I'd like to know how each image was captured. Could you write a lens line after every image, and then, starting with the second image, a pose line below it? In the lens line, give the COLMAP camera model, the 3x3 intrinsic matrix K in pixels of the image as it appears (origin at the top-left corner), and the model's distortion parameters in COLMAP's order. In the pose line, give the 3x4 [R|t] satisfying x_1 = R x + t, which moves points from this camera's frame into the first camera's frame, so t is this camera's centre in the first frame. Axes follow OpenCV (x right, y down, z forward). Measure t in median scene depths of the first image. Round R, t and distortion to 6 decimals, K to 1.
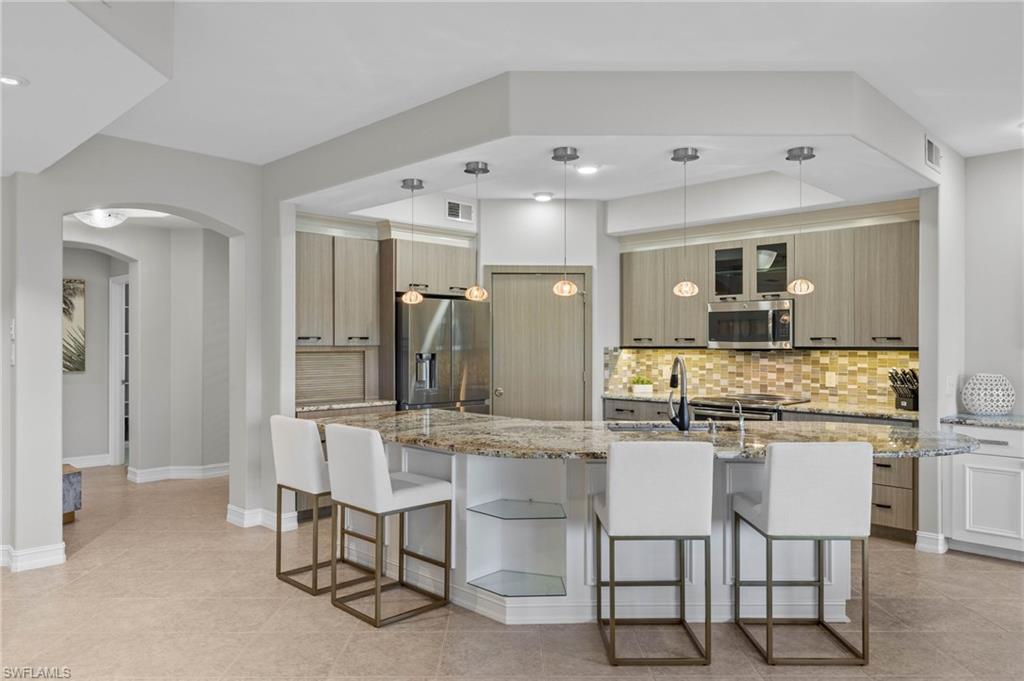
lens RADIAL K [[706.5, 0, 507.4], [0, 706.5, 337.1], [0, 0, 1]] dist [-0.006997, 0.000066]
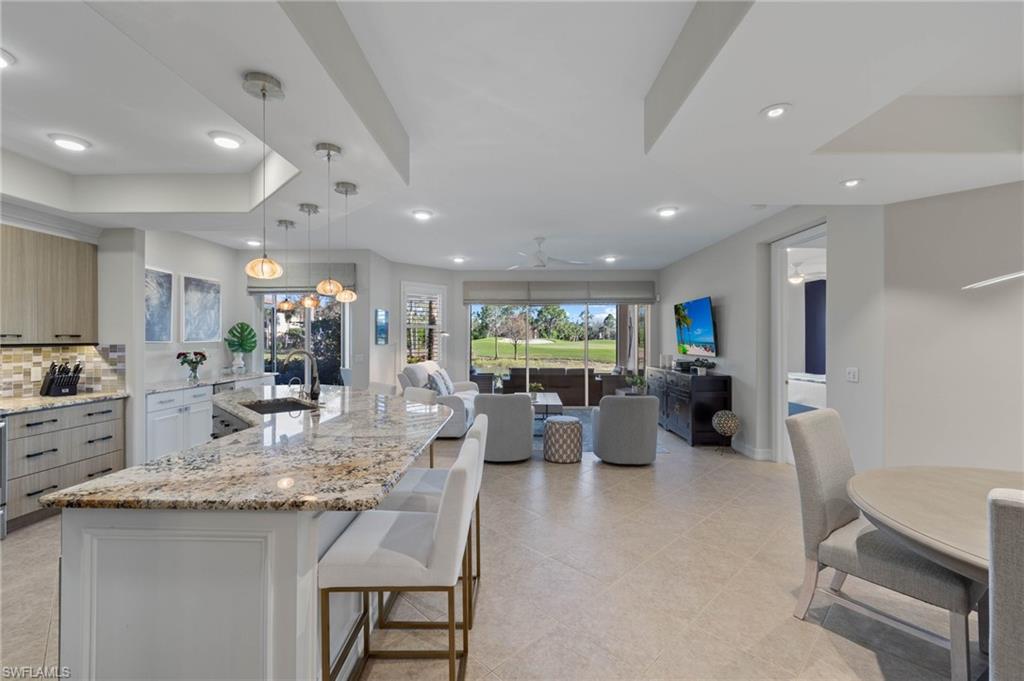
lens RADIAL K [[429.9, 0, 511.1], [0, 429.9, 336.9], [0, 0, 1]] dist [-0.000028, 0.000559]
pose [[-0.698540, 0.000590, 0.715571, -0.421080], [-0.005449, 0.999966, -0.006143, 0.003331], [-0.715551, -0.008190, -0.698513, 0.840010]]
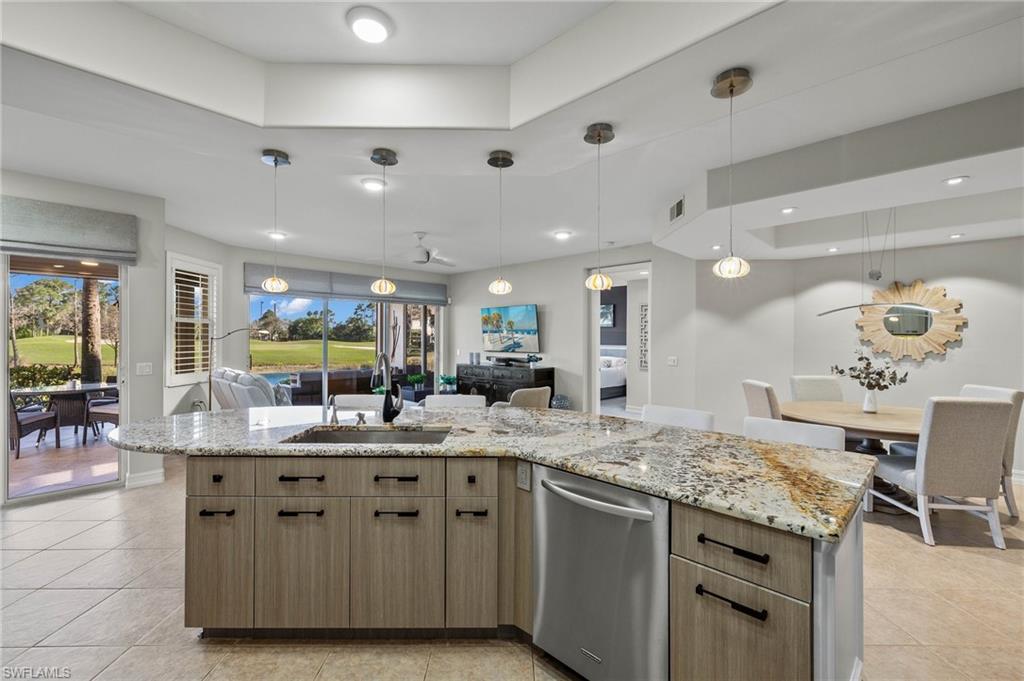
lens RADIAL K [[429.9, 0, 511.1], [0, 429.9, 336.9], [0, 0, 1]] dist [-0.000028, 0.000559]
pose [[-0.999930, -0.003481, -0.011282, 0.047224], [-0.003384, 0.999957, -0.008609, 0.005568], [0.011312, -0.008570, -0.999899, 1.039212]]
